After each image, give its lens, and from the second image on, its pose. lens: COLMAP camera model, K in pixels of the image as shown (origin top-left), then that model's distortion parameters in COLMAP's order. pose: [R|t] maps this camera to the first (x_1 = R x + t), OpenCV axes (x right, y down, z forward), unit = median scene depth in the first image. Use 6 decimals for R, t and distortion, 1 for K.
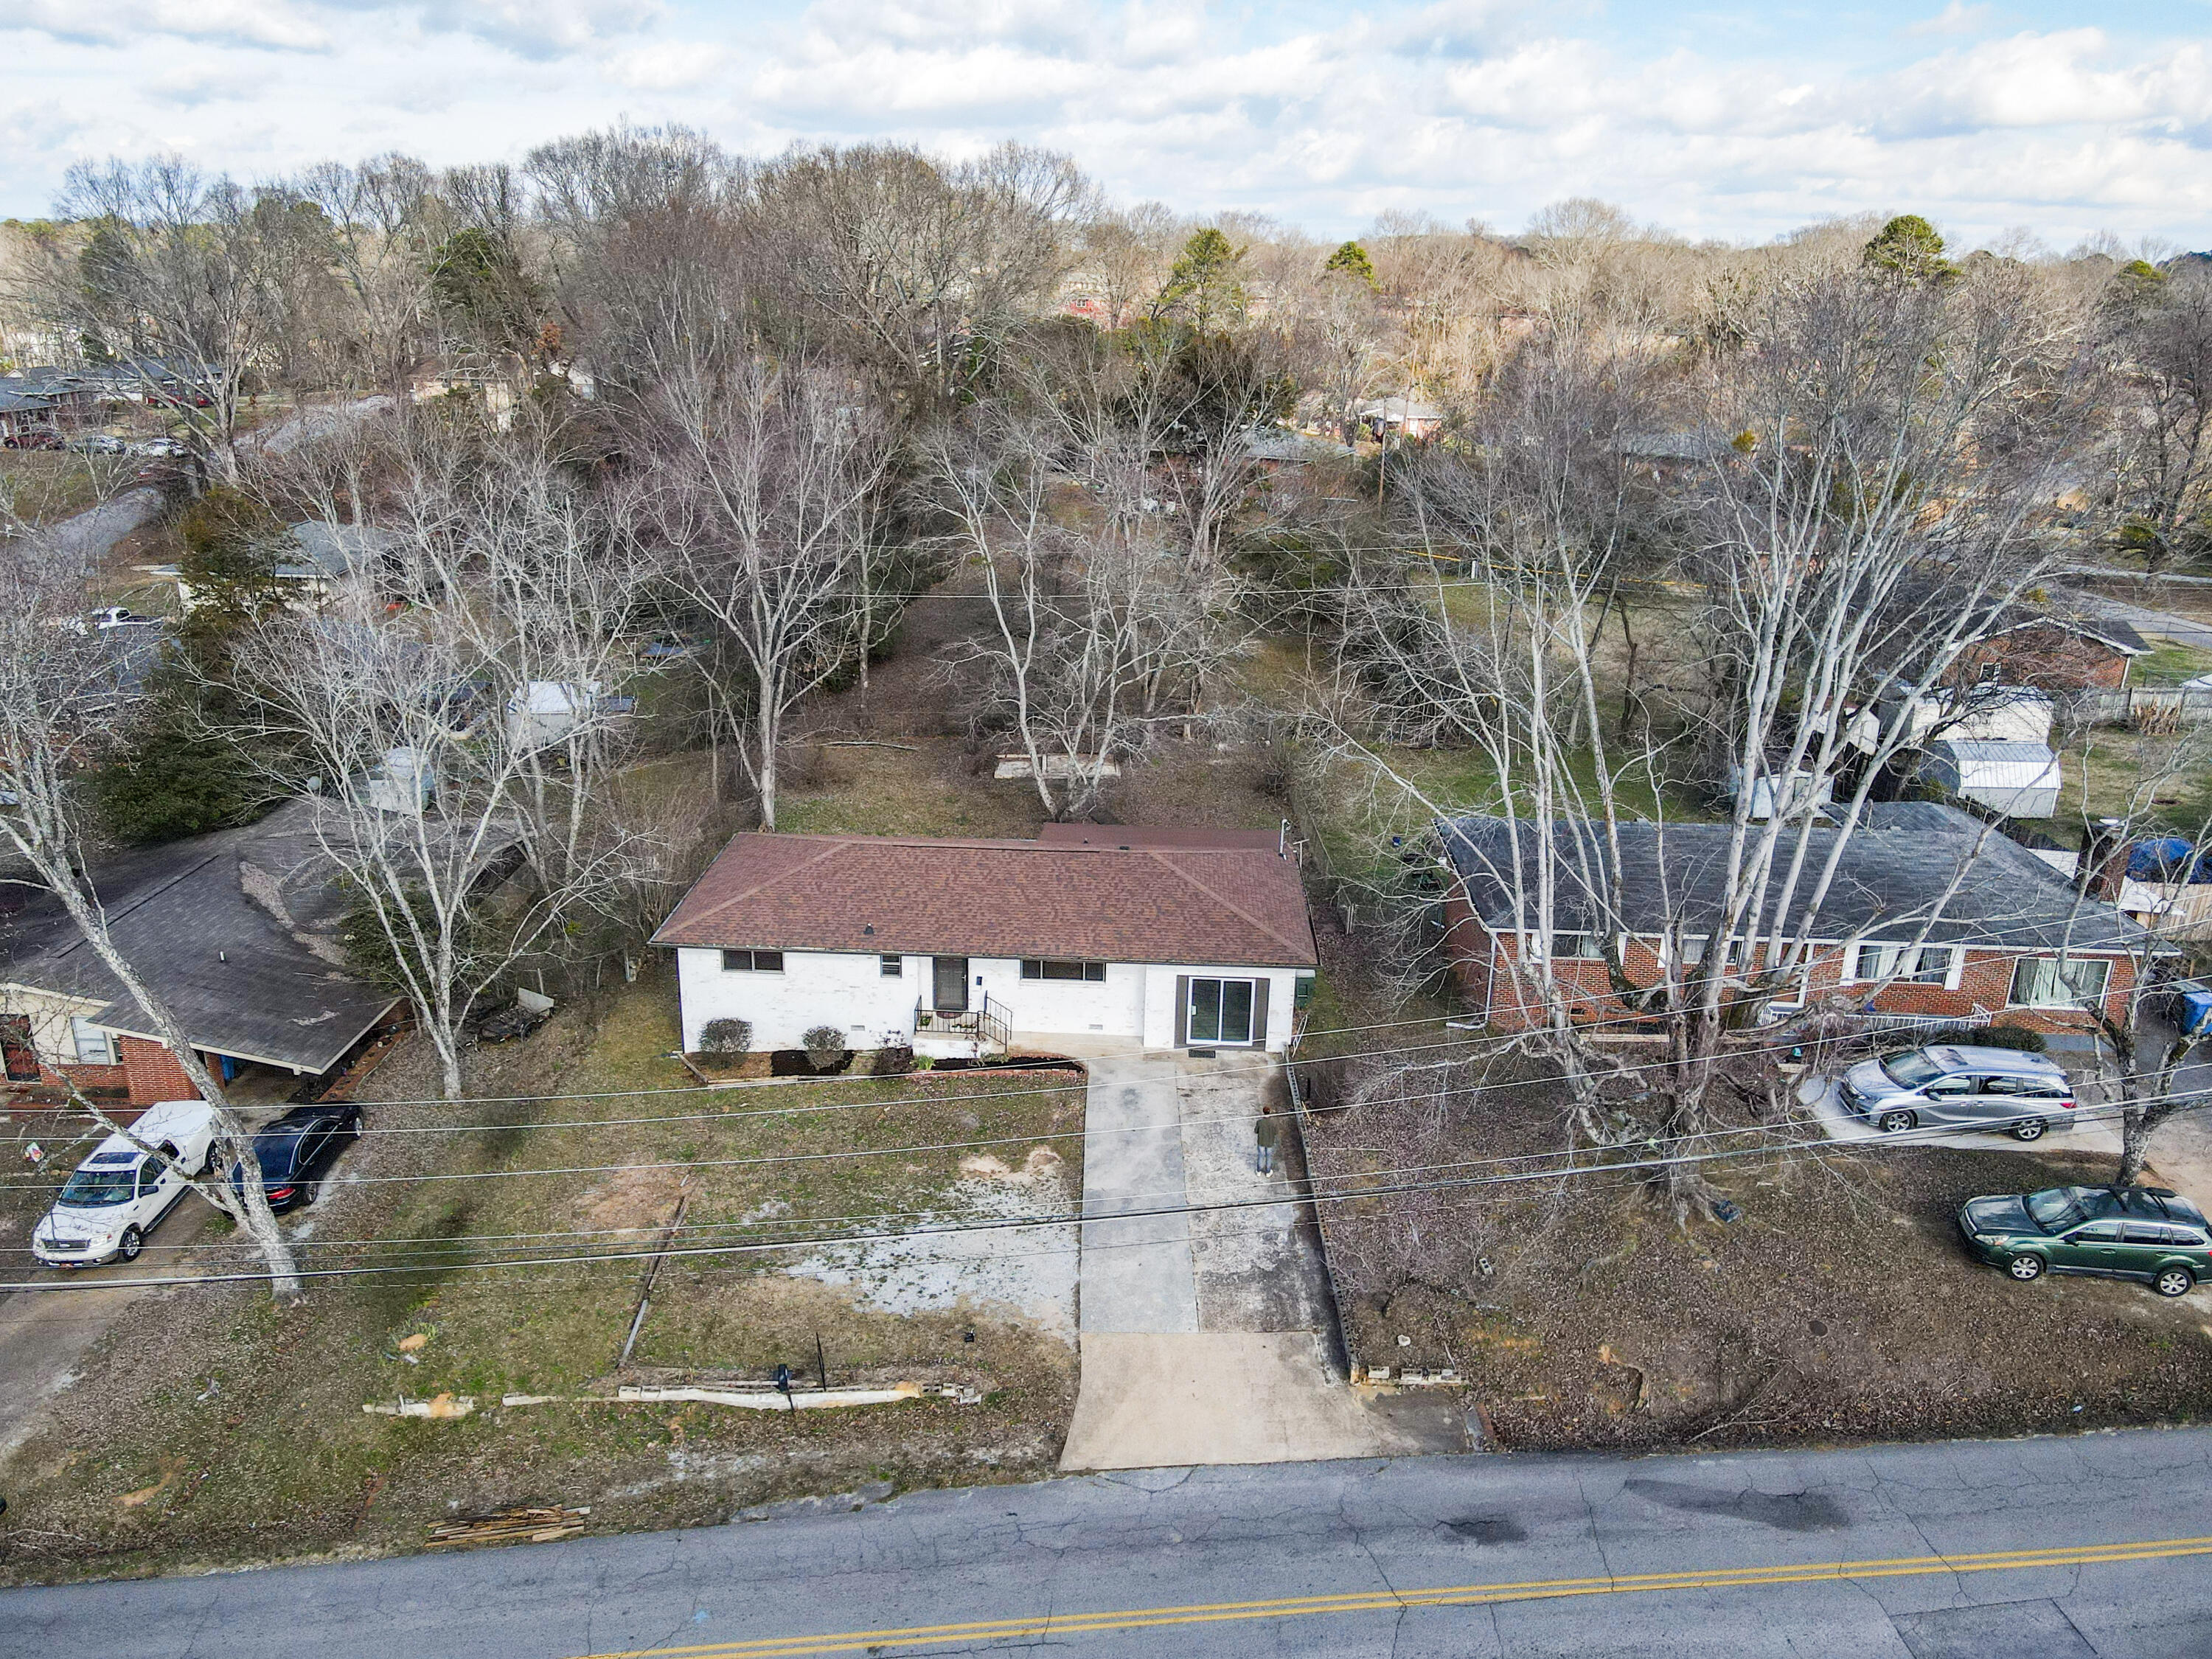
lens RADIAL K [[1628.7, 0, 1106.0], [0, 1628.7, 829.5], [0, 0, 1]] dist [0.018037, 0.004739]
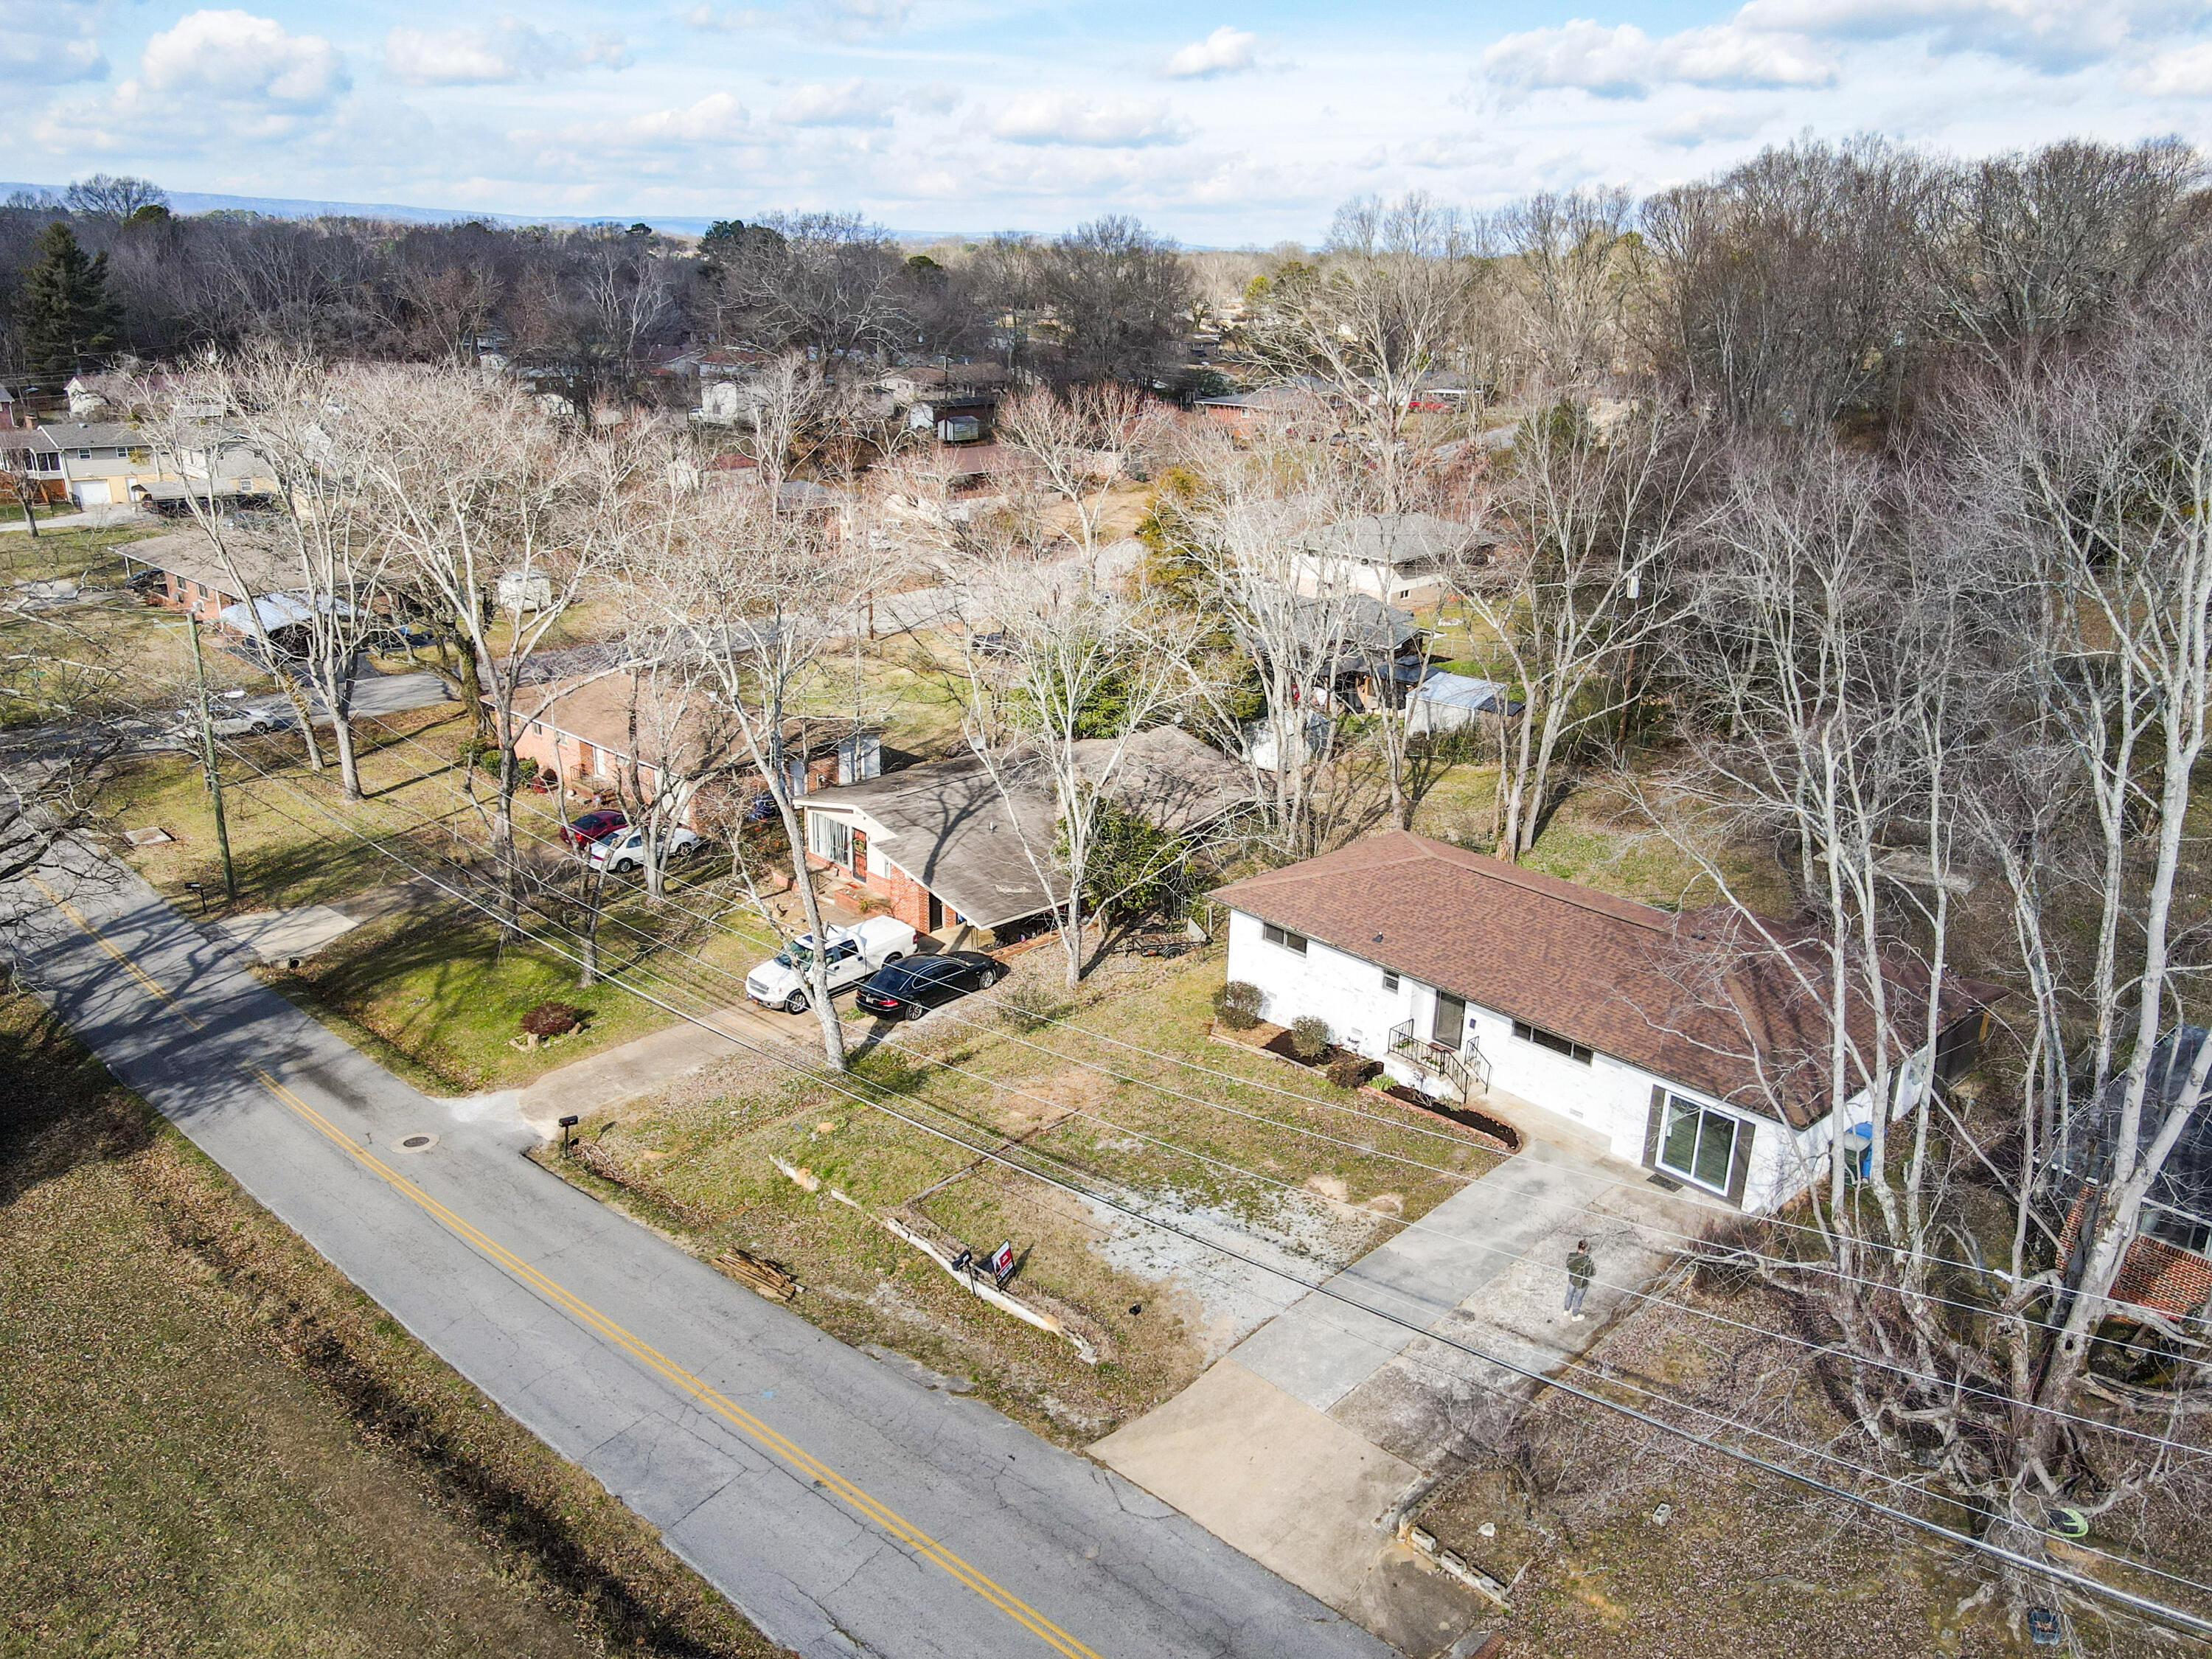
lens RADIAL K [[1604.8, 0, 1106.0], [0, 1604.8, 829.5], [0, 0, 1]] dist [0.010709, 0.003224]
pose [[0.703072, 0.223166, -0.675194, 0.386011], [-0.229436, 0.969892, 0.081661, -0.045227], [0.673089, 0.097500, 0.733106, 0.160979]]
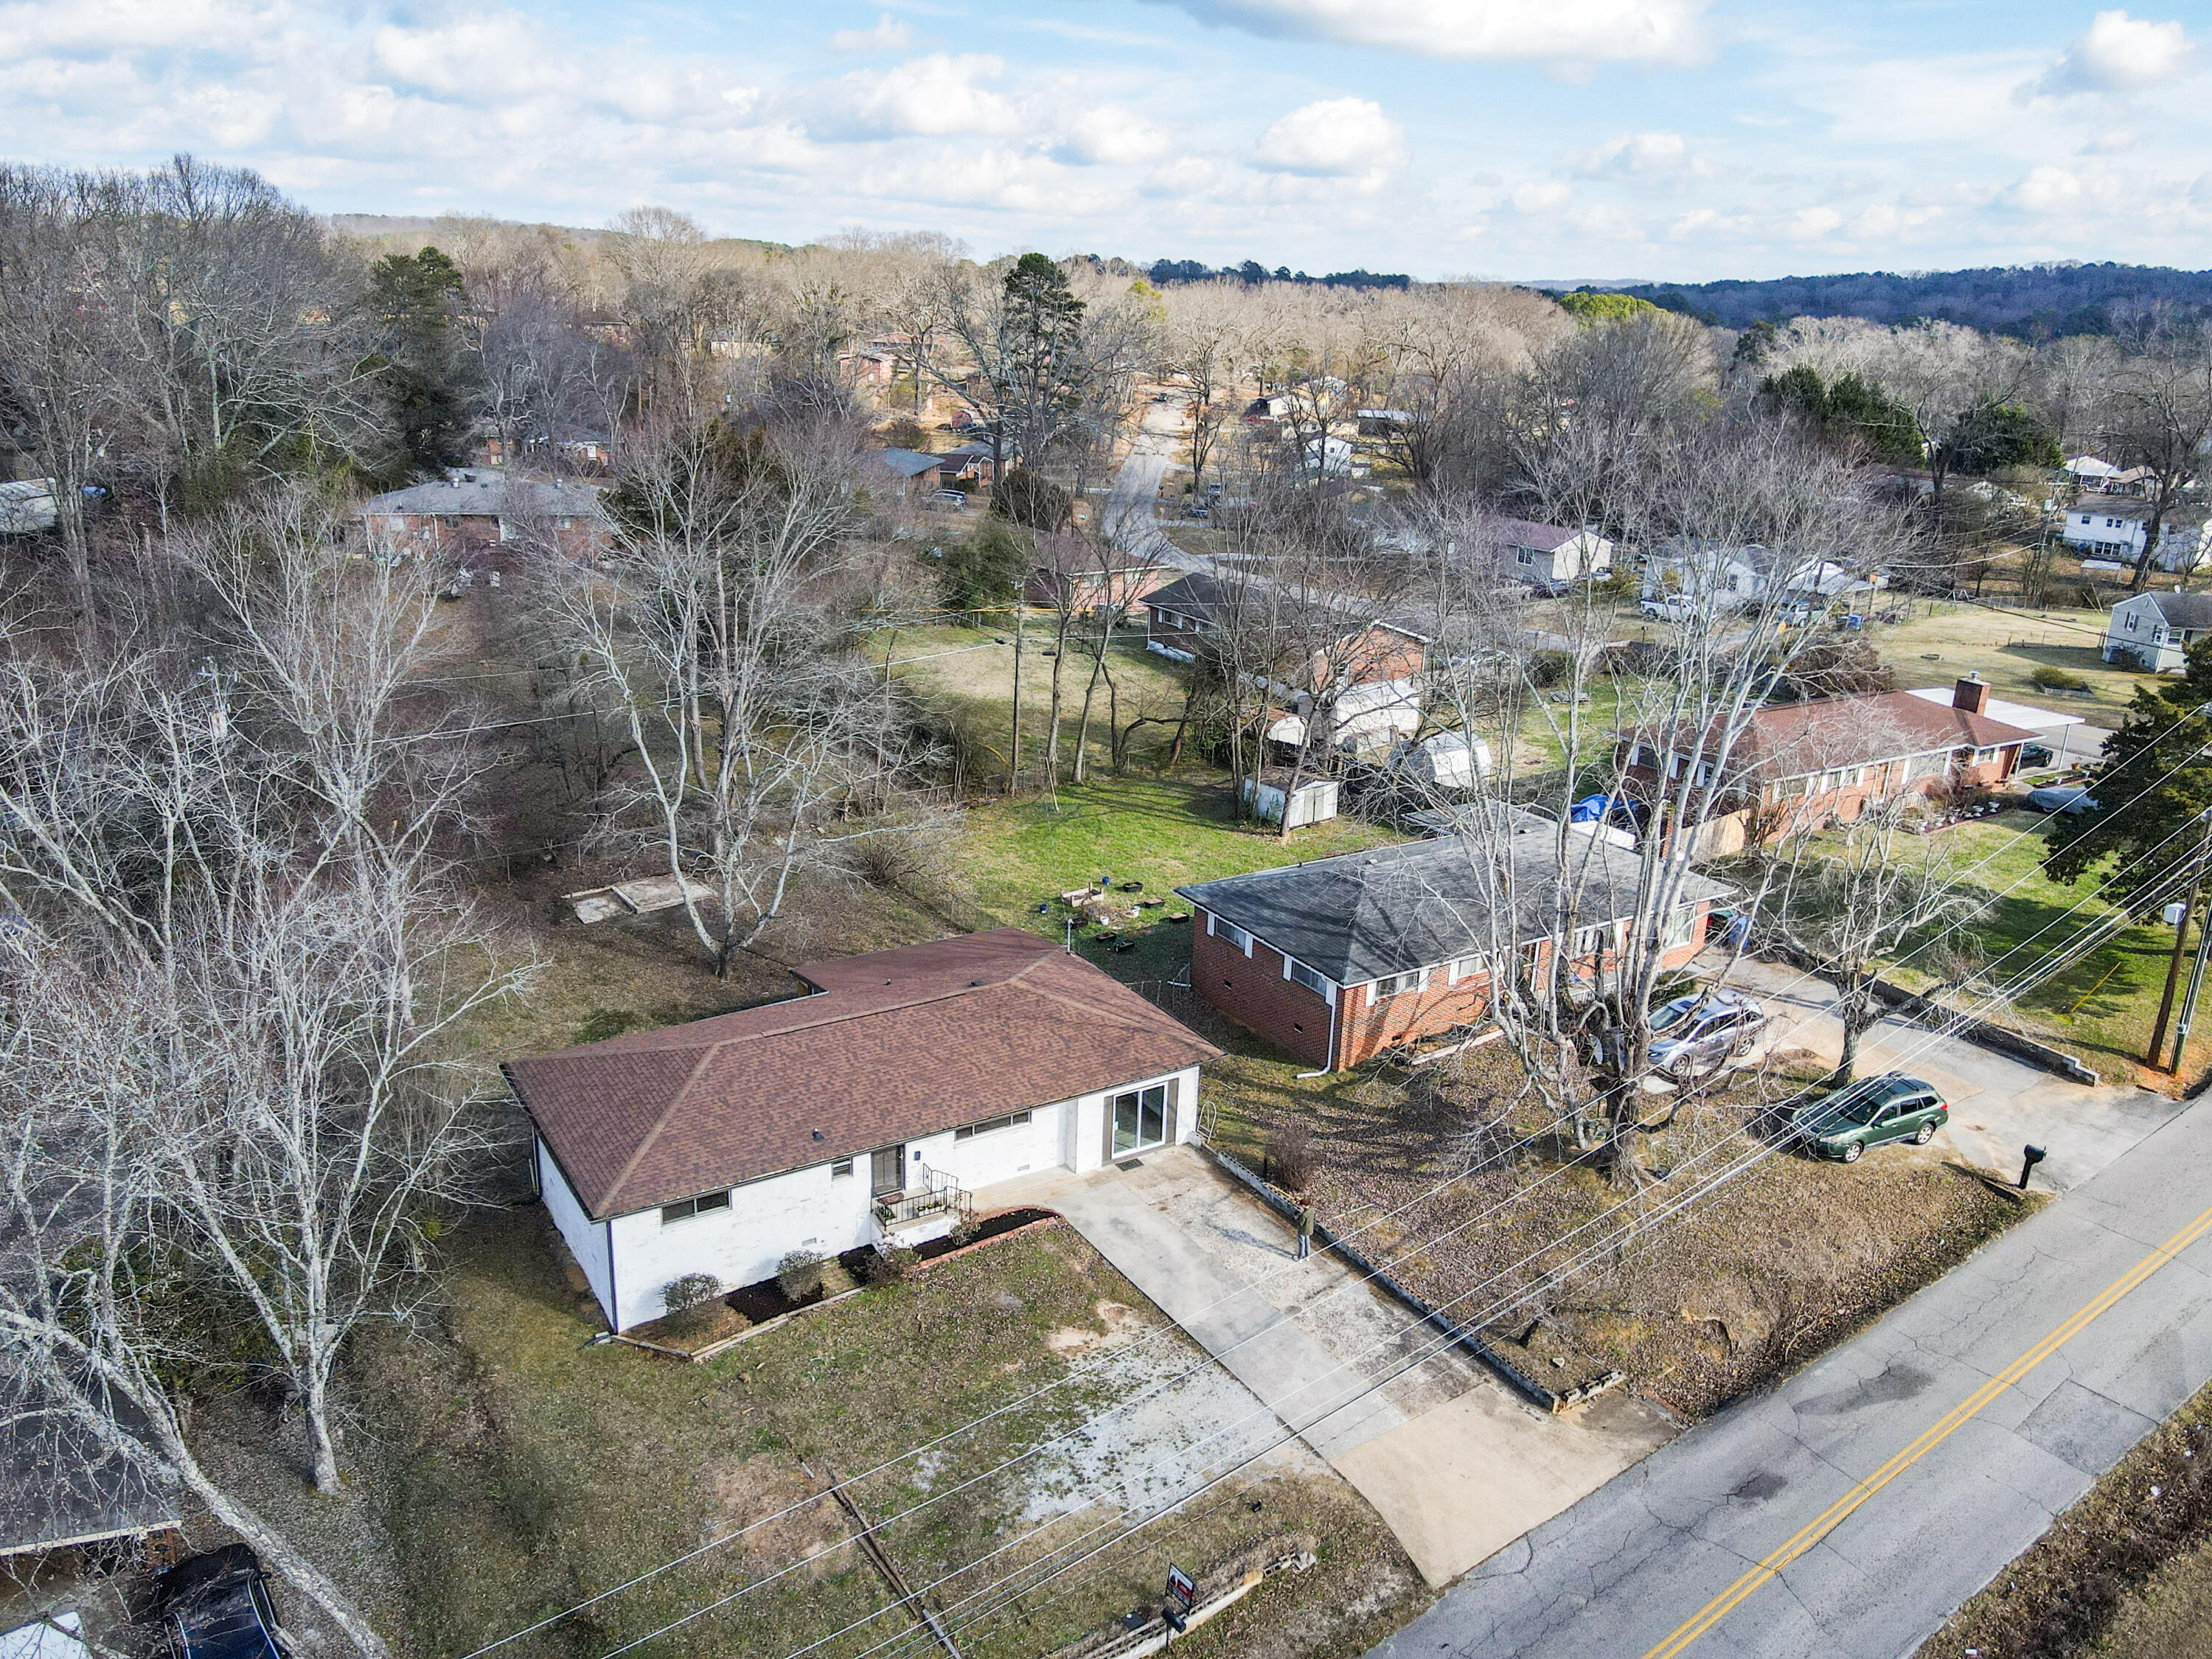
lens RADIAL K [[1628.7, 0, 1106.0], [0, 1628.7, 829.5], [0, 0, 1]] dist [0.018037, 0.004739]
pose [[0.829808, -0.174559, 0.530044, -0.470323], [0.168474, 0.983862, 0.060262, -0.138194], [-0.532010, 0.039292, 0.845826, 0.121787]]
